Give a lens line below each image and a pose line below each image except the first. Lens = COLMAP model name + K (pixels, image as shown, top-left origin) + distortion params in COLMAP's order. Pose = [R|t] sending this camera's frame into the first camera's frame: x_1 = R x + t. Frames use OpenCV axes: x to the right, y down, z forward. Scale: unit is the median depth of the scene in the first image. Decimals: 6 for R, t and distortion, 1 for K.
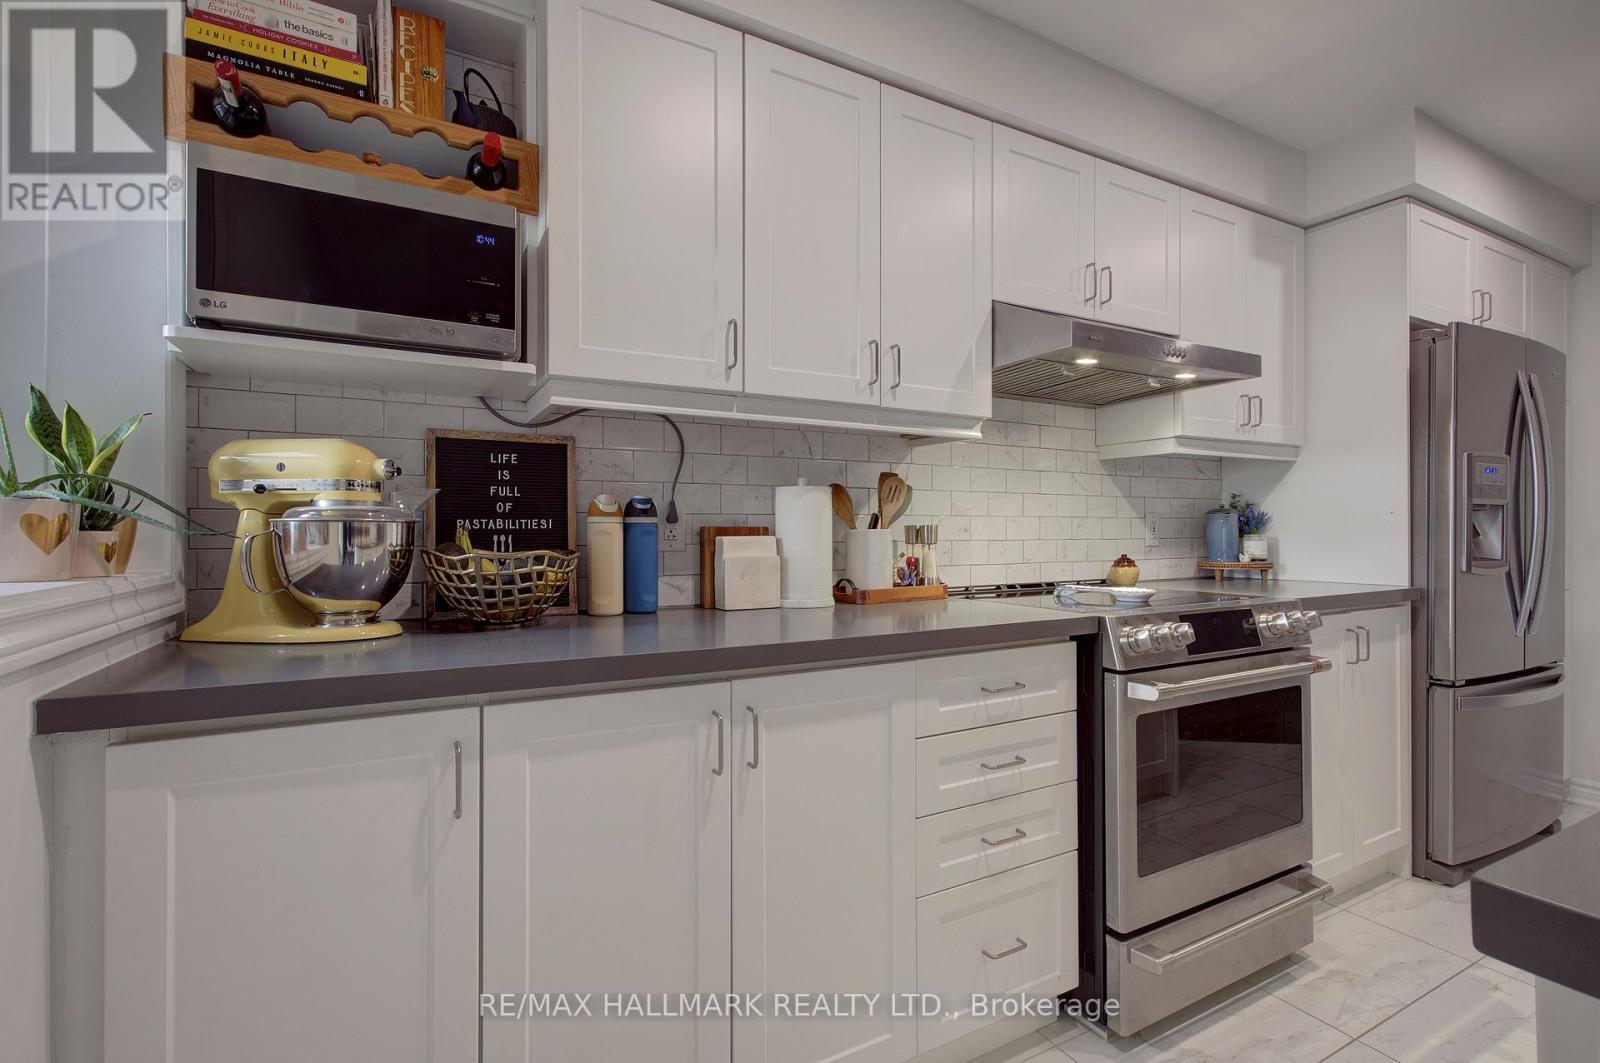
lens RADIAL K [[725.6, 0, 797.3], [0, 725.6, 529.7], [0, 0, 1]] dist [0.000296, -0.002338]
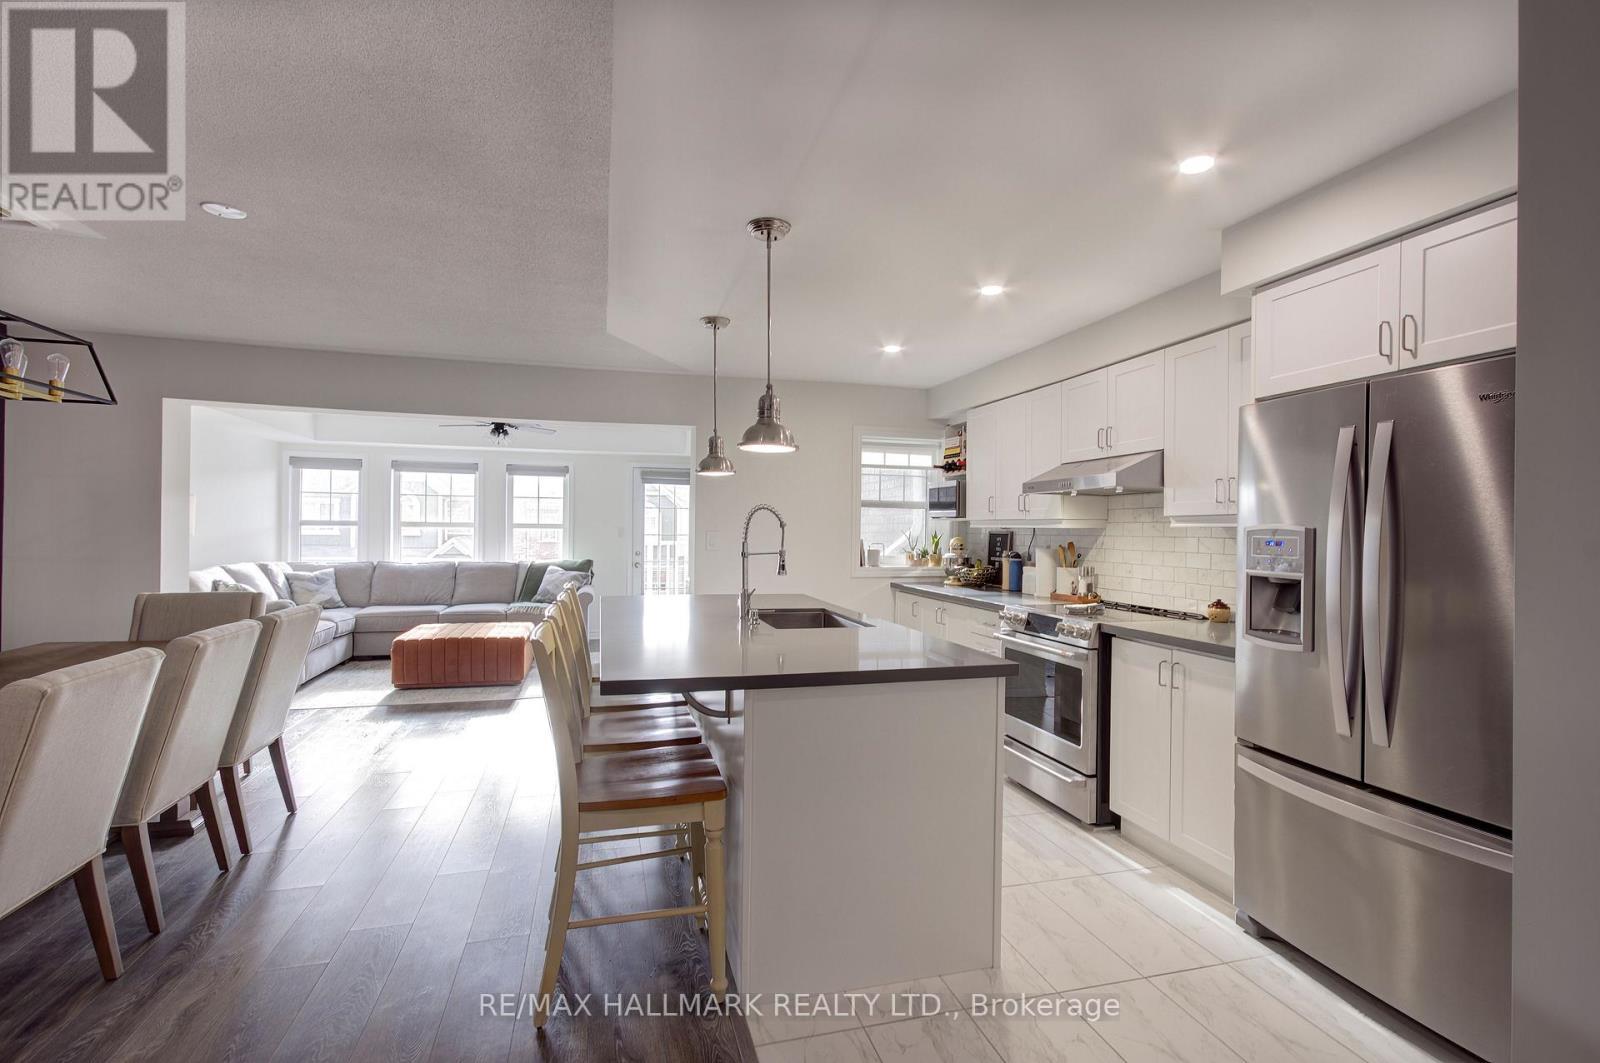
lens RADIAL K [[725.6, 0, 804.6], [0, 725.6, 525.5], [0, 0, 1]] dist [0.000296, -0.002338]
pose [[-0.210758, -0.004496, -0.977528, 2.637622], [-0.005380, 0.999980, -0.003440, -0.126699], [0.977523, 0.004535, -0.210778, 0.740498]]
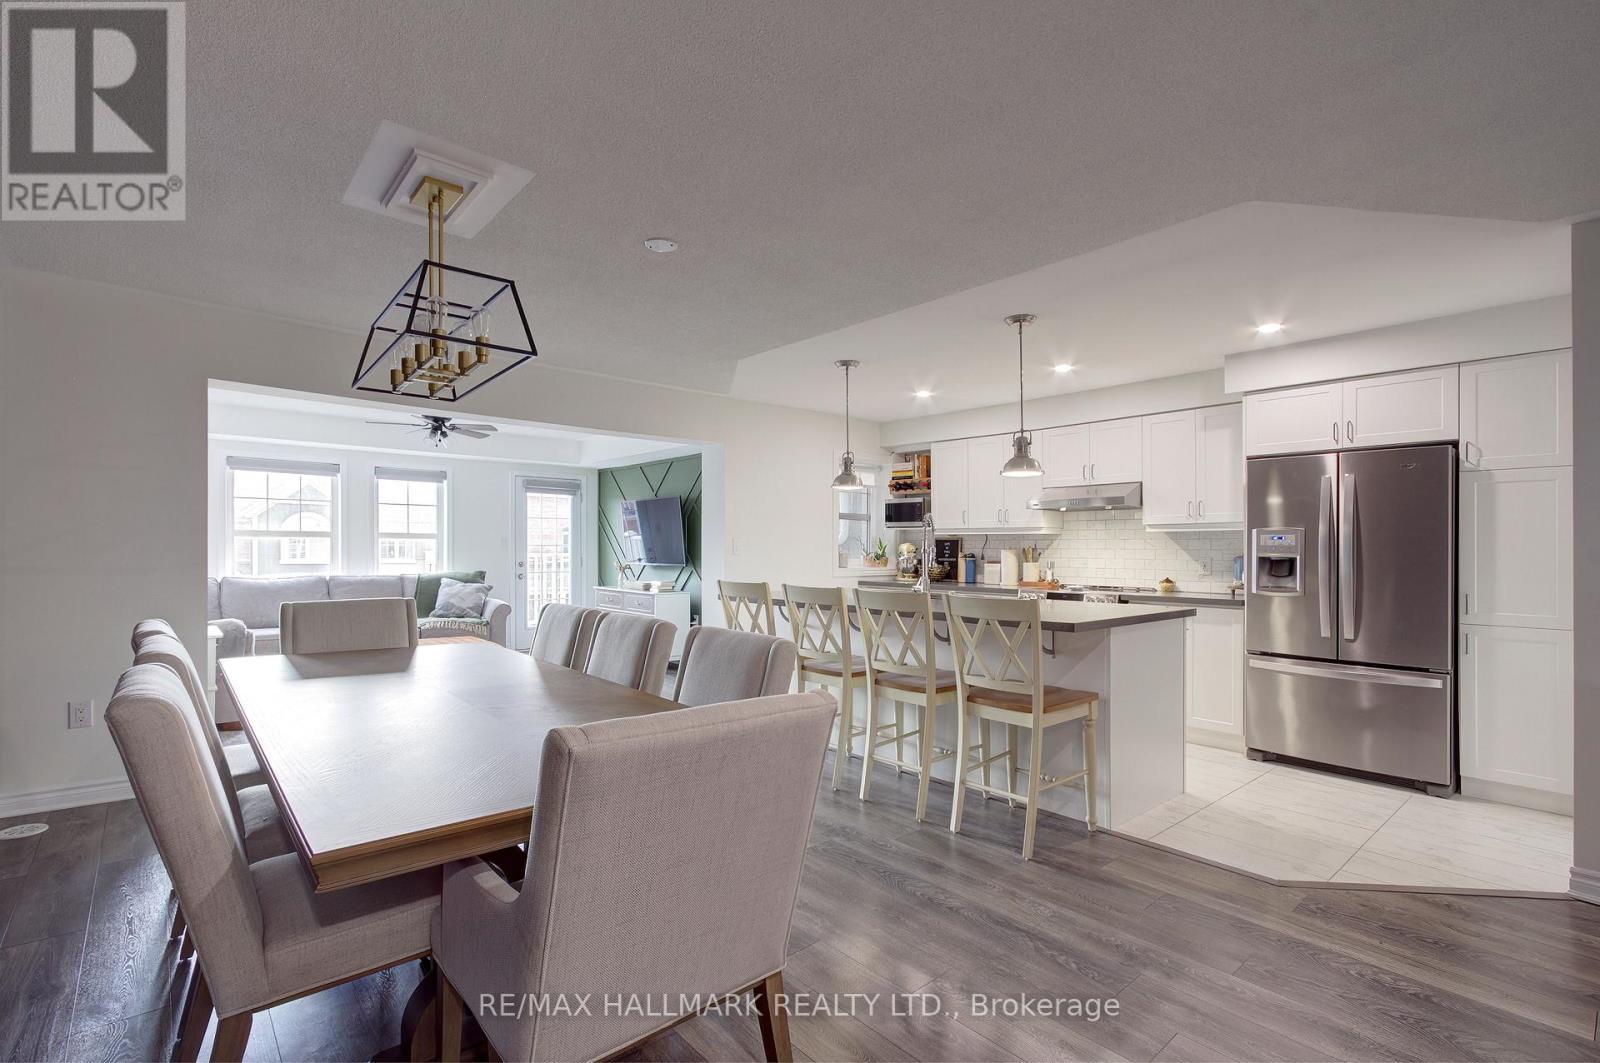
lens RADIAL K [[725.6, 0, 802.7], [0, 725.6, 547.3], [0, 0, 1]] dist [0.000296, -0.002338]
pose [[0.225480, 0.004907, -0.974235, 3.110735], [-0.001854, 0.999988, 0.004608, -0.084530], [0.974246, 0.000767, 0.225486, -0.686182]]
